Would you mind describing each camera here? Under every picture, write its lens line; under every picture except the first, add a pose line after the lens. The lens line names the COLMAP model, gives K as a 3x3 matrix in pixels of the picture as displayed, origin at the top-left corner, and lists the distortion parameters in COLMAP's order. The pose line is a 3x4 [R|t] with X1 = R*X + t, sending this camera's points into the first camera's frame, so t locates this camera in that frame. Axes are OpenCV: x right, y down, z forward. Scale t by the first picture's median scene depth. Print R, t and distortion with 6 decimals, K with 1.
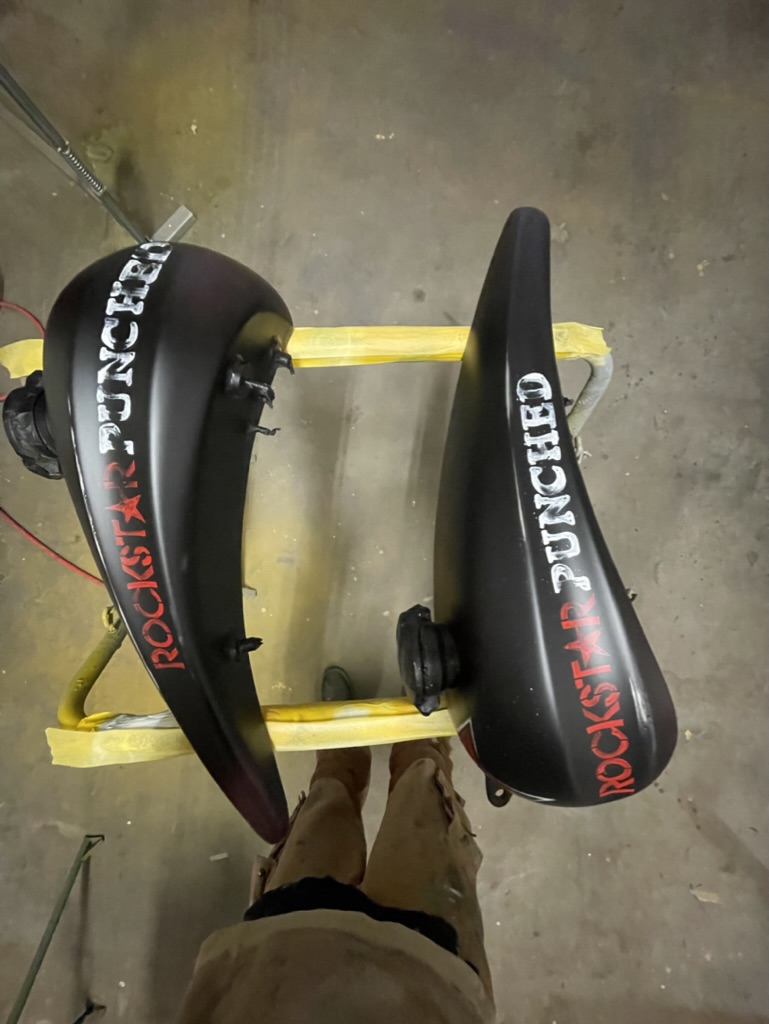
lens RADIAL K [[412.5, 0, 382.9], [0, 412.5, 511.3], [0, 0, 1]] dist [-0.012807, 0.006804]
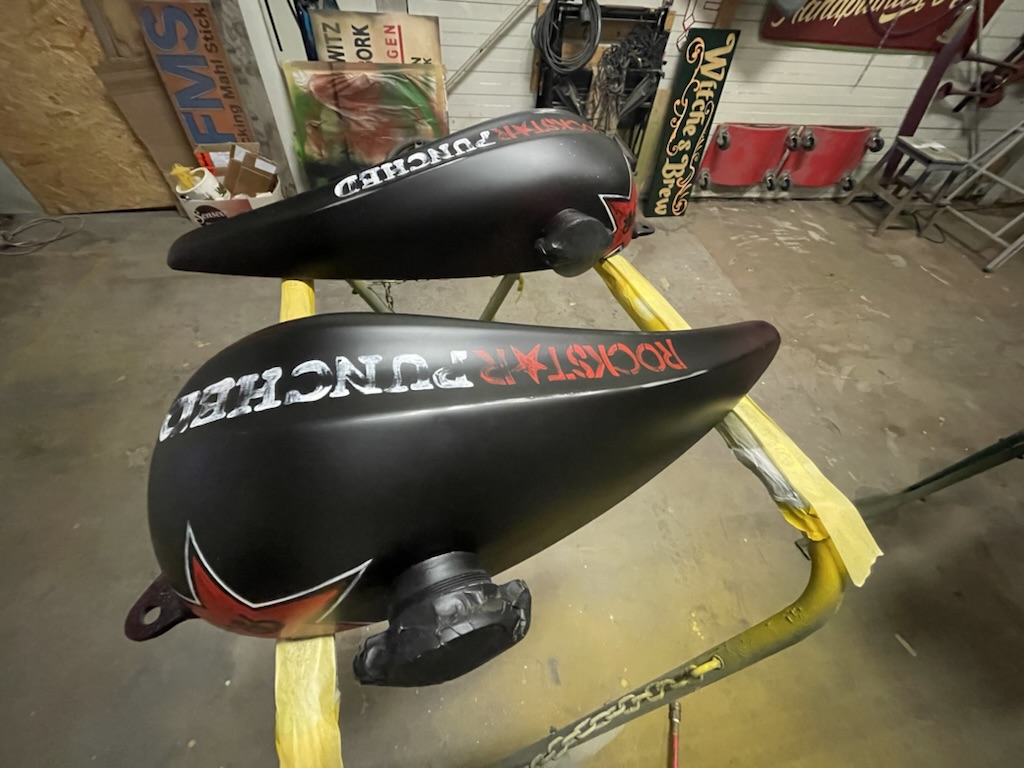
lens RADIAL K [[412.5, 0, 510.1], [0, 412.5, 387.8], [0, 0, 1]] dist [-0.012807, 0.006804]
pose [[-0.279571, -0.767952, 0.576272, -1.161406], [0.955687, -0.164938, 0.243839, -0.267220], [-0.092208, 0.618906, 0.780034, 0.390728]]
